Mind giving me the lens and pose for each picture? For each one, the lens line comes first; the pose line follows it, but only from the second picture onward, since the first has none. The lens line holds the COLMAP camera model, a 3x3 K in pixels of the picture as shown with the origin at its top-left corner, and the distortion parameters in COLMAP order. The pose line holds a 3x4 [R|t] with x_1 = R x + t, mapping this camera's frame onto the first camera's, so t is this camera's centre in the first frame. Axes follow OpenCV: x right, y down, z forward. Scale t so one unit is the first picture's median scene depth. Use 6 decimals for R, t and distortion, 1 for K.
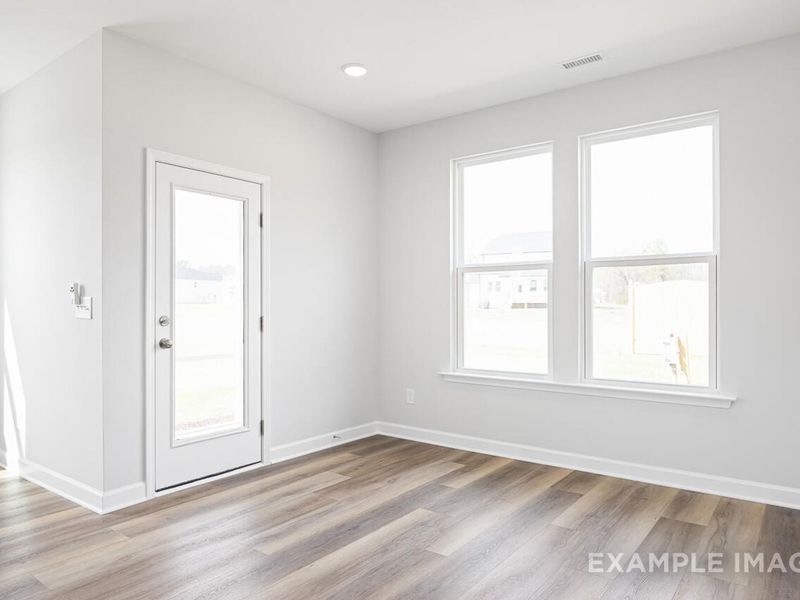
lens RADIAL K [[551.2, 0, 398.9], [0, 551.2, 308.1], [0, 0, 1]] dist [-0.005921, -0.001305]
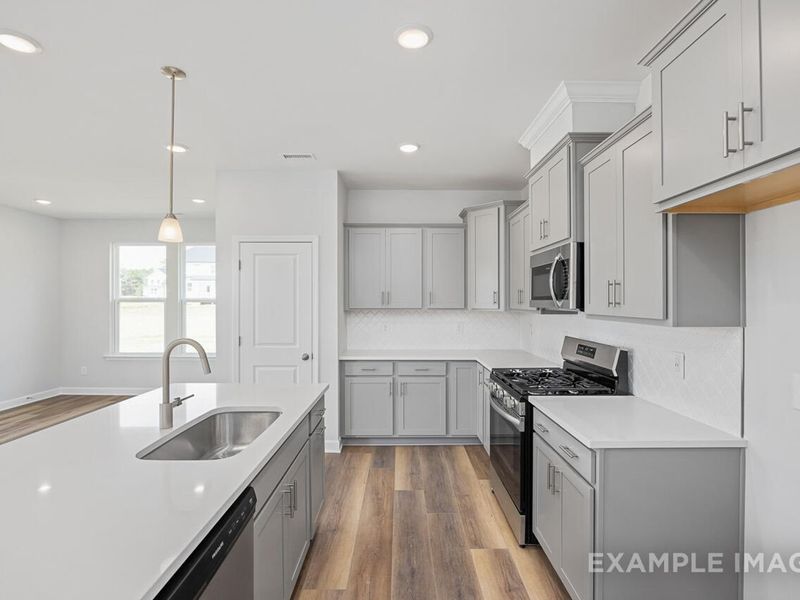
lens RADIAL K [[401.5, 0, 397.9], [0, 401.5, 301.4], [0, 0, 1]] dist [-0.003932, -0.001086]
pose [[0.797132, -0.000536, 0.603805, 0.057949], [0.002499, 0.999994, -0.002411, -0.069912], [-0.603800, 0.003431, 0.797128, -0.782233]]
